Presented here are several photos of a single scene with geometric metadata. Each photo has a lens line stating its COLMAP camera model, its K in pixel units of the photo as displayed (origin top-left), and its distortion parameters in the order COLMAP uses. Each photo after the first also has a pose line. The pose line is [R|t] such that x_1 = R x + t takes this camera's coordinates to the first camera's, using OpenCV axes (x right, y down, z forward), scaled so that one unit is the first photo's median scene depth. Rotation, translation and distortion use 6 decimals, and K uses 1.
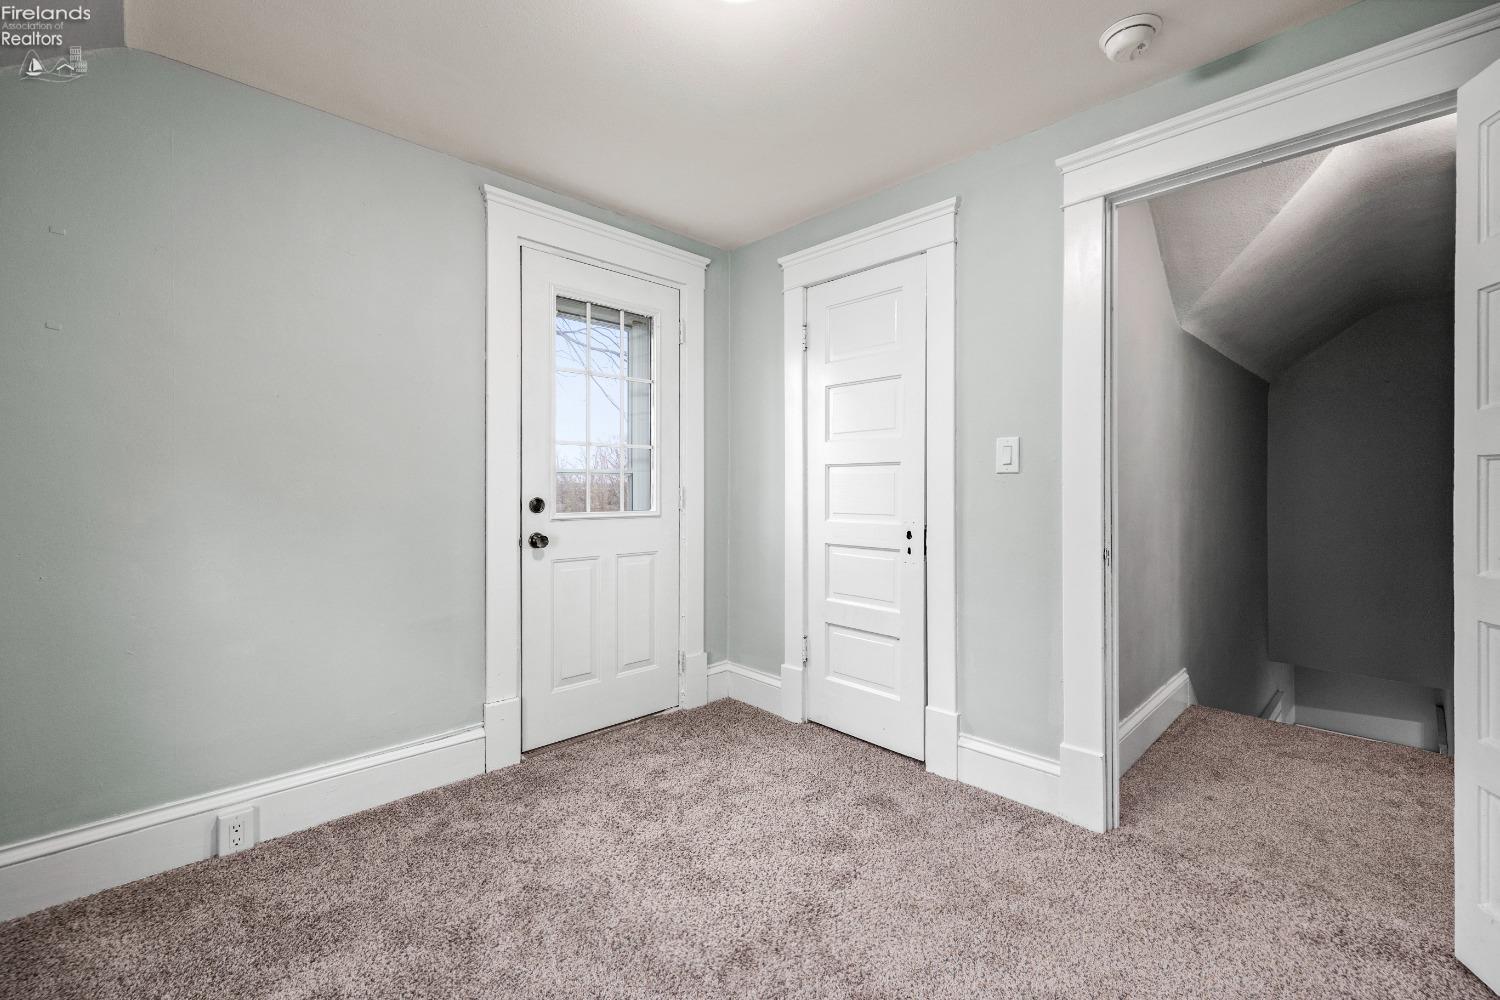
lens RADIAL K [[630.9, 0, 746.7], [0, 630.9, 491.4], [0, 0, 1]] dist [-0.000913, -0.000026]
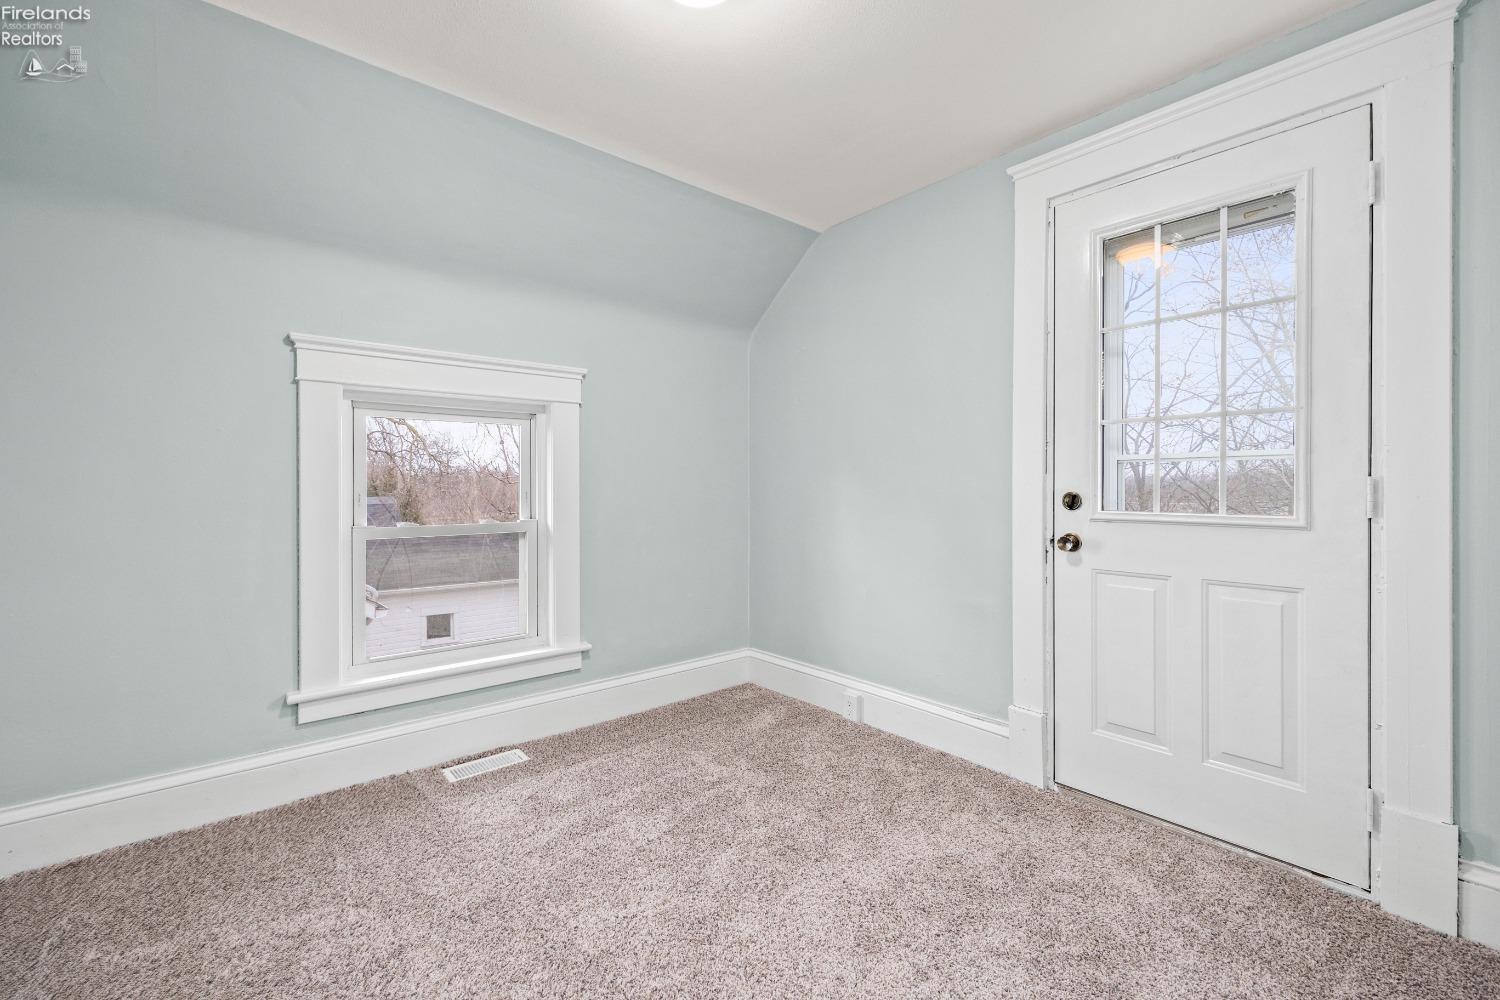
lens RADIAL K [[630.9, 0, 746.7], [0, 630.9, 491.4], [0, 0, 1]] dist [-0.000913, -0.000026]
pose [[-0.064152, 0.004019, -0.997932, 0.563597], [-0.007037, 0.999965, 0.004480, 0.008180], [0.997915, 0.007310, -0.064121, 0.641285]]
